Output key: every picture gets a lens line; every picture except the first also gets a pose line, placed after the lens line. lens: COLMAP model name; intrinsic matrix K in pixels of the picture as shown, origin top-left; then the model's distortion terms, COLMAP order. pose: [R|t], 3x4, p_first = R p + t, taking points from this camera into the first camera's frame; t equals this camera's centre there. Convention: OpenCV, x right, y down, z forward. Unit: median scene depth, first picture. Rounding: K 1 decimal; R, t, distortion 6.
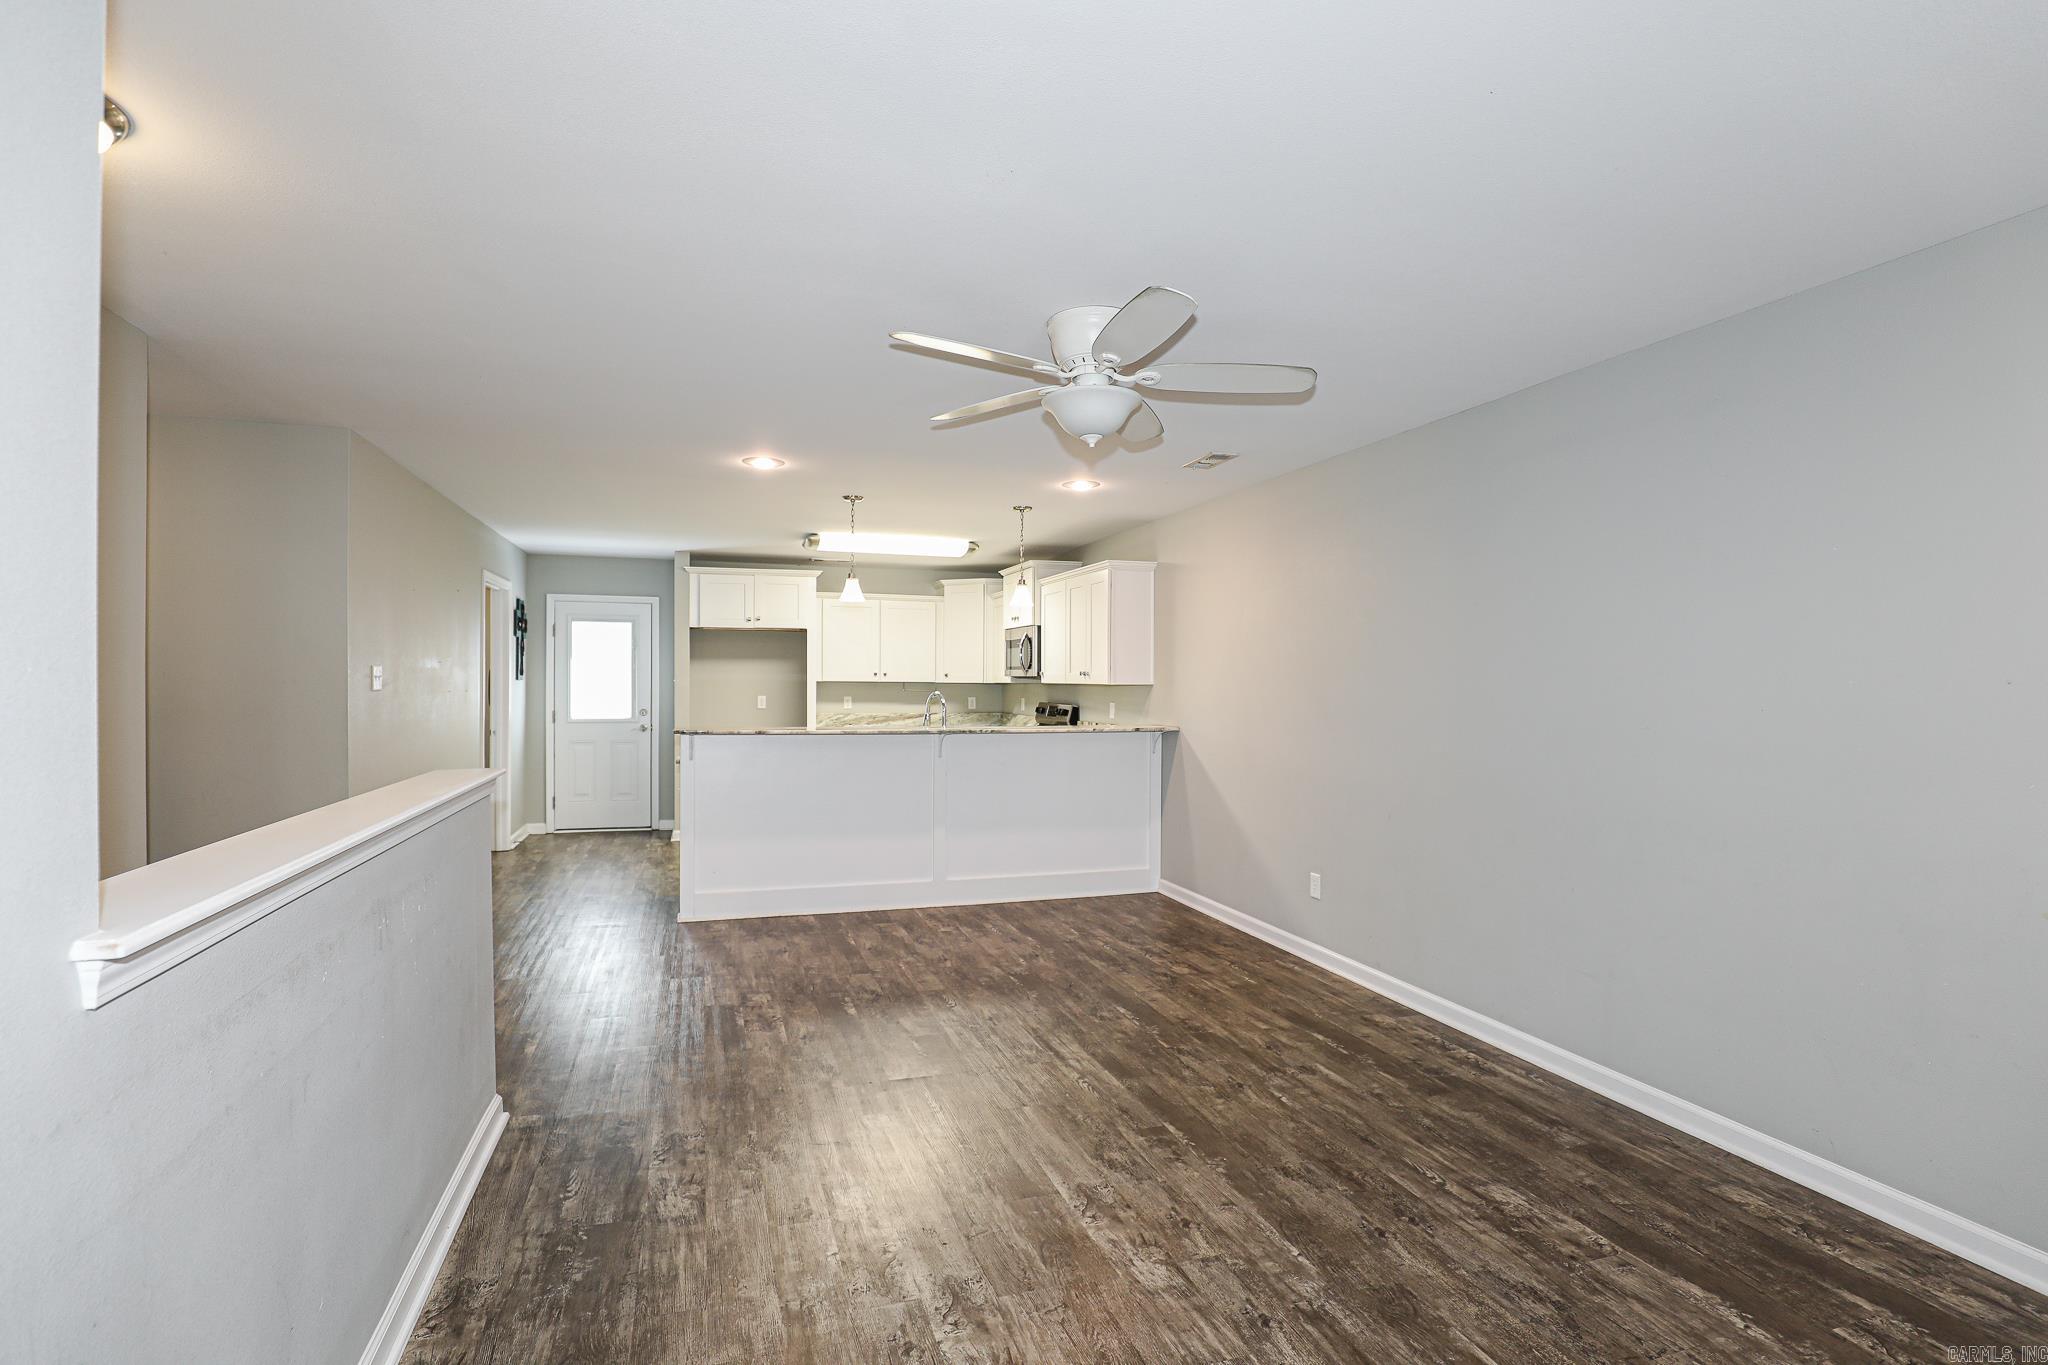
lens RADIAL K [[949.9, 0, 993.3], [0, 949.9, 683.7], [0, 0, 1]] dist [-0.035213, 0.001957]
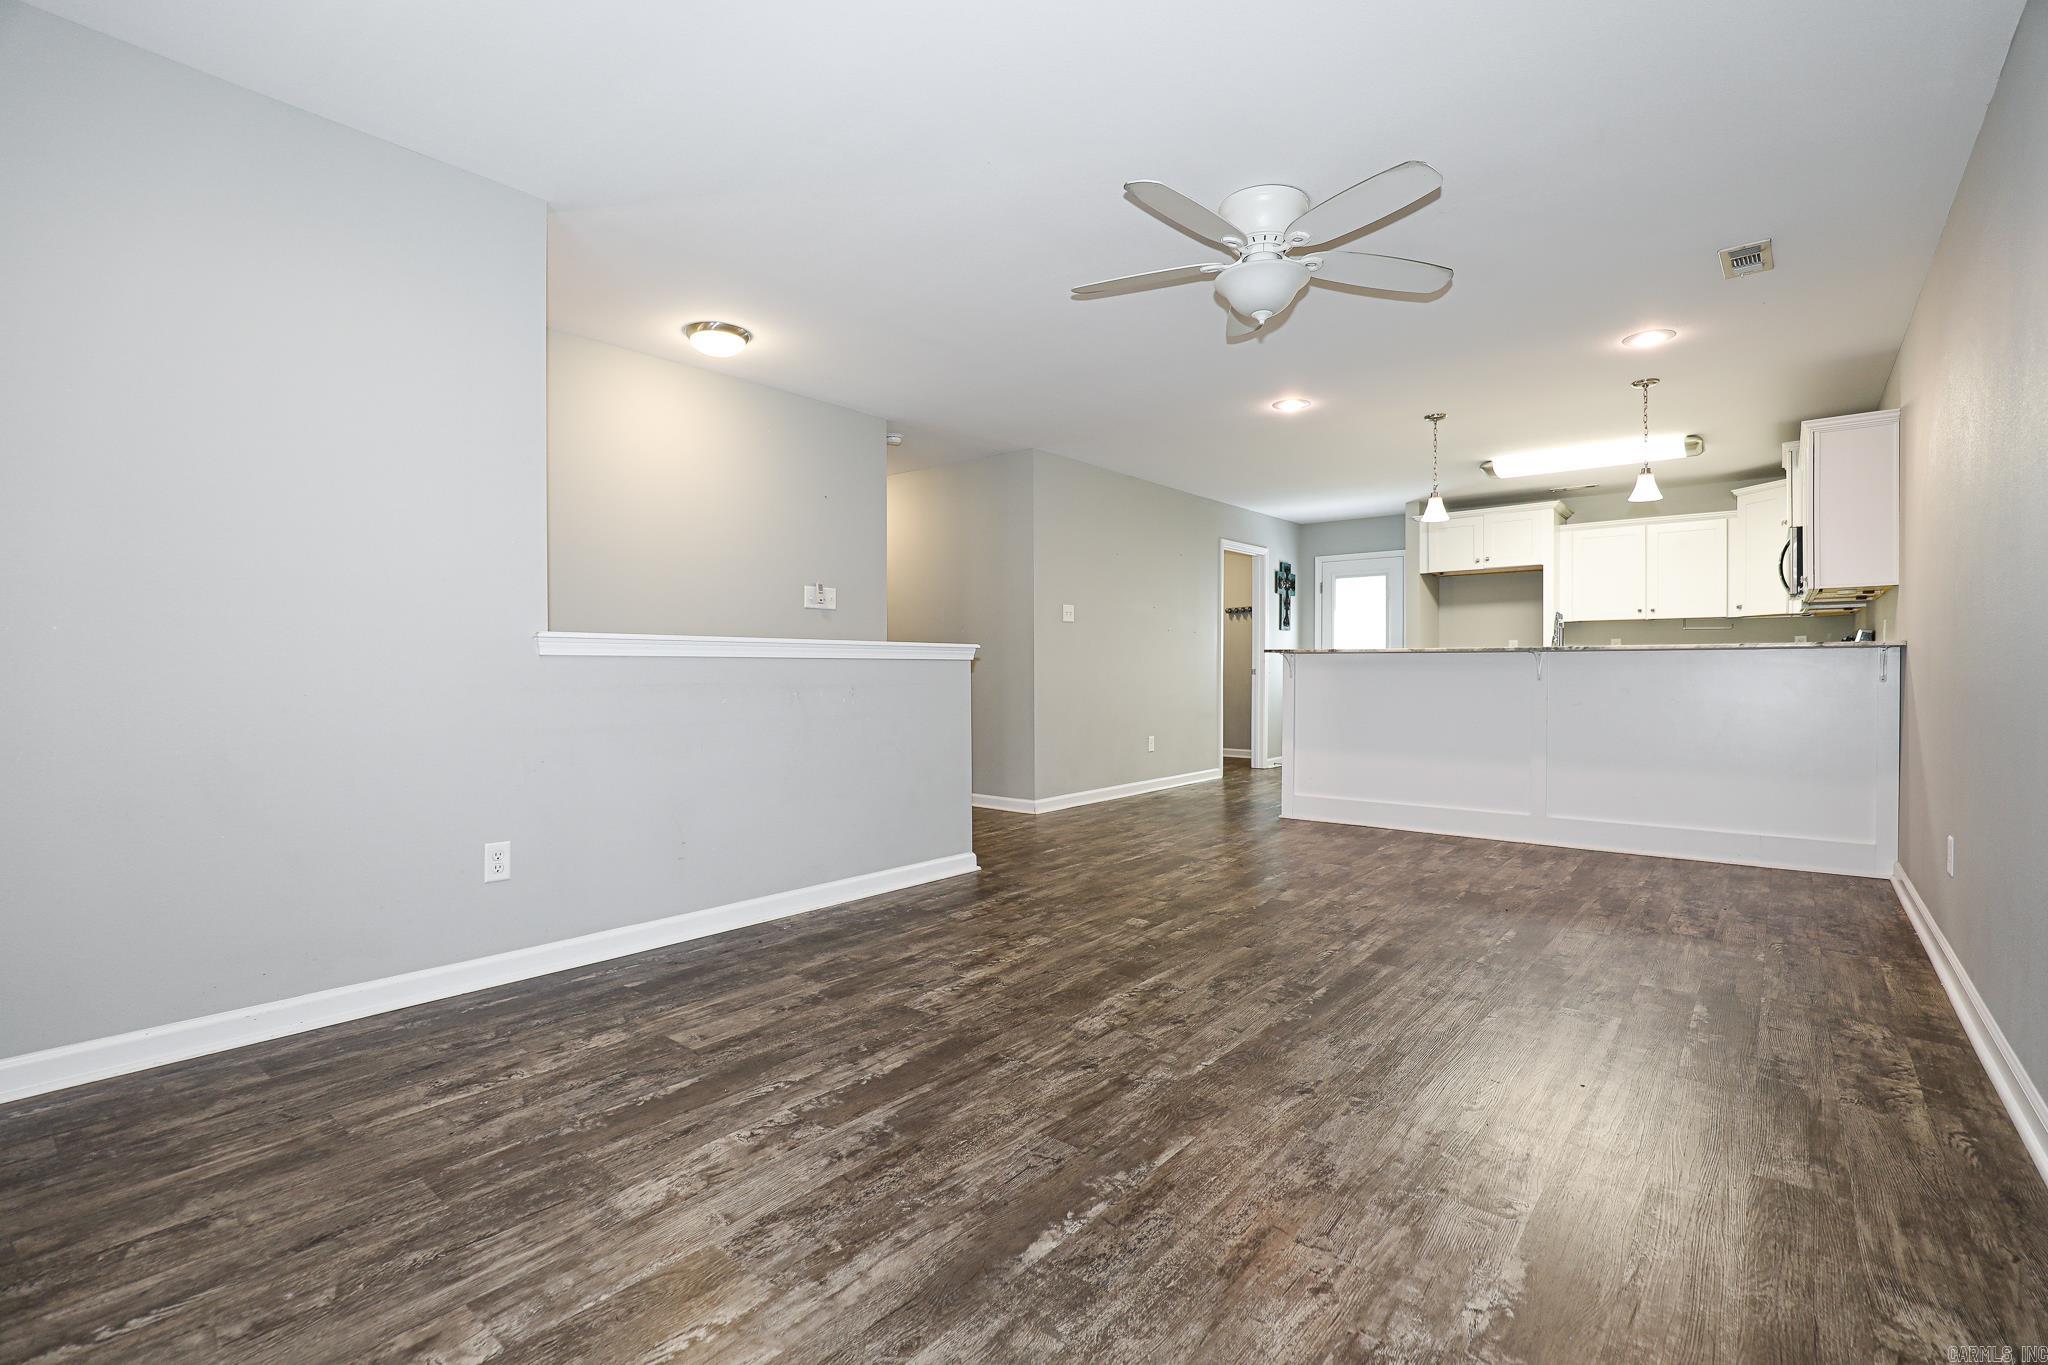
lens RADIAL K [[929.0, 0, 1035.1], [0, 929.0, 673.4], [0, 0, 1]] dist [-0.020426, 0.004122]
pose [[0.559731, -0.002342, -0.828671, 0.616766], [0.003314, 0.999994, -0.000588, 0.106394], [0.828668, -0.002417, 0.559735, 0.163041]]
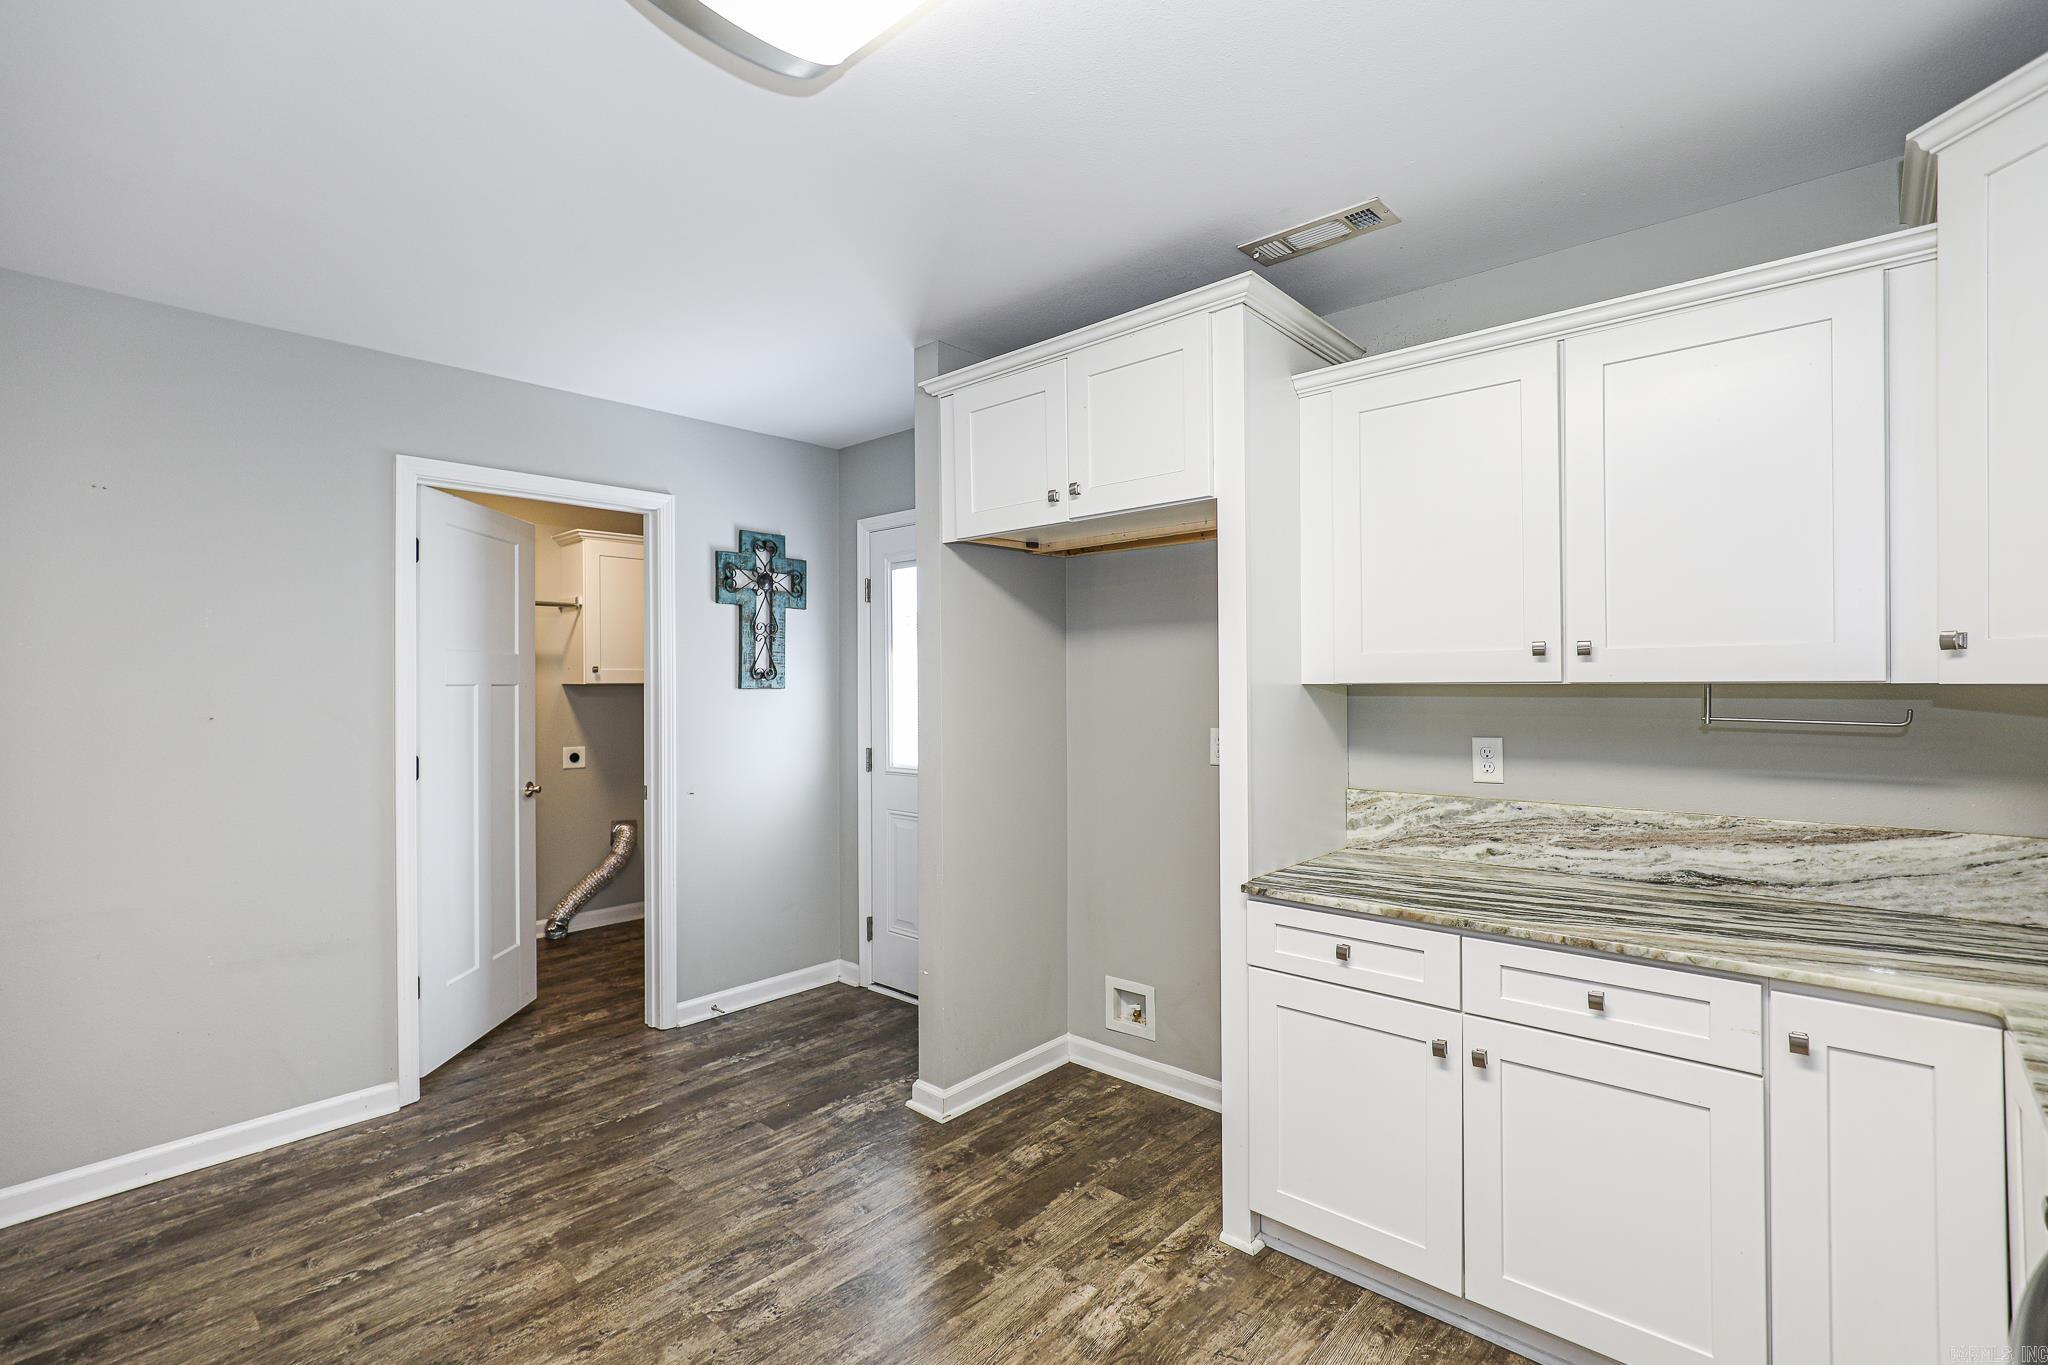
lens RADIAL K [[929.0, 0, 1043.0], [0, 929.0, 678.8], [0, 0, 1]] dist [-0.020426, 0.004122]
pose [[0.538739, -0.014370, -0.842350, 0.010575], [0.010491, 0.999891, -0.010348, -0.005637], [0.842407, -0.003263, 0.538832, 1.792816]]
